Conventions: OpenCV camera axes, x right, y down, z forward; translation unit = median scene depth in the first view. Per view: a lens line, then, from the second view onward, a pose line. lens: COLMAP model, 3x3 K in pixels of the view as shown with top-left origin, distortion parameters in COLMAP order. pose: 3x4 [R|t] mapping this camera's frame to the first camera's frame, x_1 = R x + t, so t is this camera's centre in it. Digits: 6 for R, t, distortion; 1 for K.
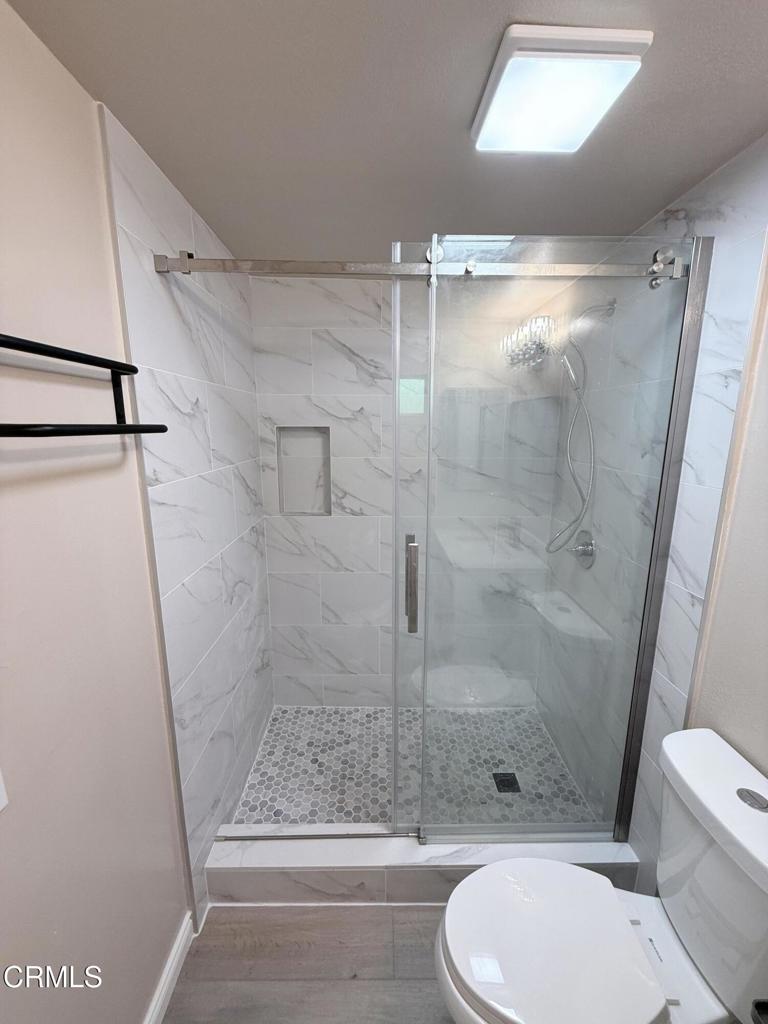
lens RADIAL K [[410.1, 0, 386.3], [0, 410.1, 509.5], [0, 0, 1]] dist [0.000494, -0.000111]
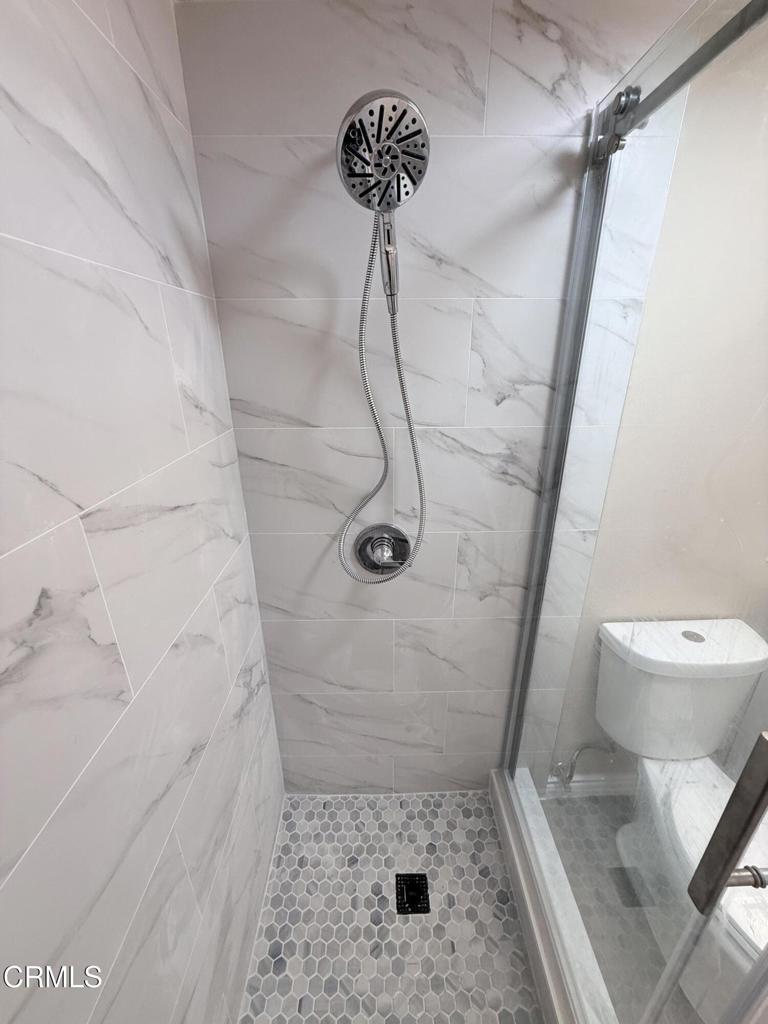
lens RADIAL K [[410.1, 0, 386.3], [0, 410.1, 509.5], [0, 0, 1]] dist [0.000494, -0.000111]
pose [[-0.001517, -0.367783, 0.929910, -0.148978], [0.206329, 0.909787, 0.360161, -0.244510], [-0.978482, 0.192414, 0.074504, 1.082864]]
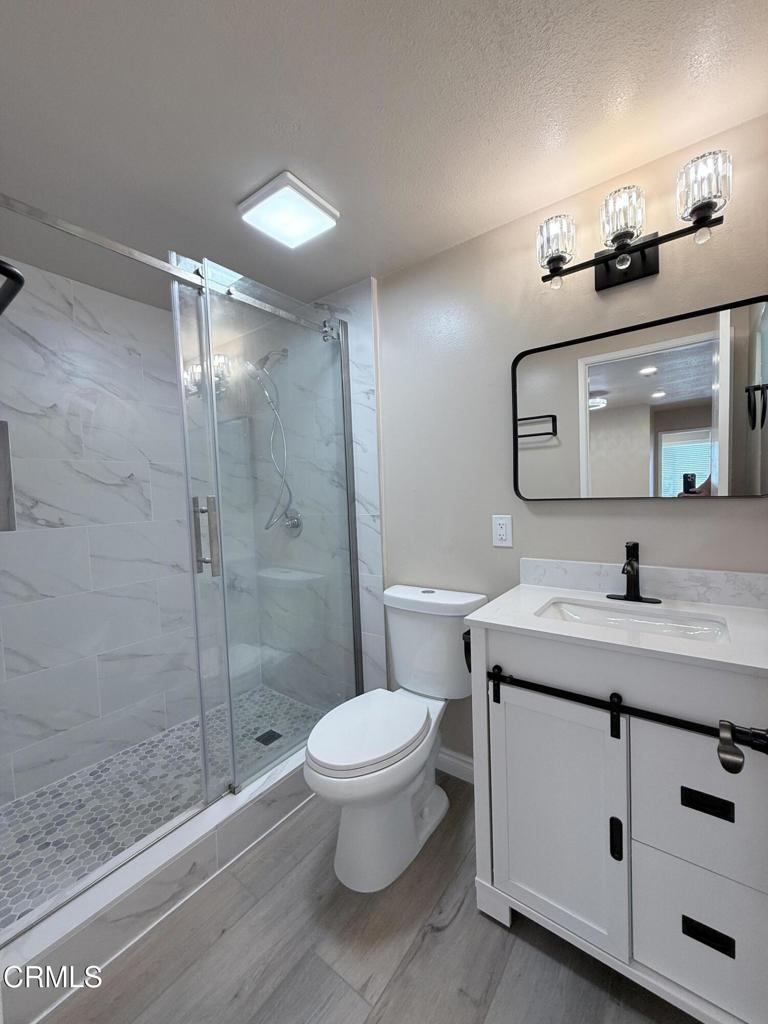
lens RADIAL K [[410.1, 0, 386.3], [0, 410.1, 509.5], [0, 0, 1]] dist [0.000494, -0.000111]
pose [[0.611746, -0.063919, 0.788468, -0.450383], [0.197715, 0.977450, -0.074160, 0.249912], [-0.765948, 0.201259, 0.610589, -0.079859]]
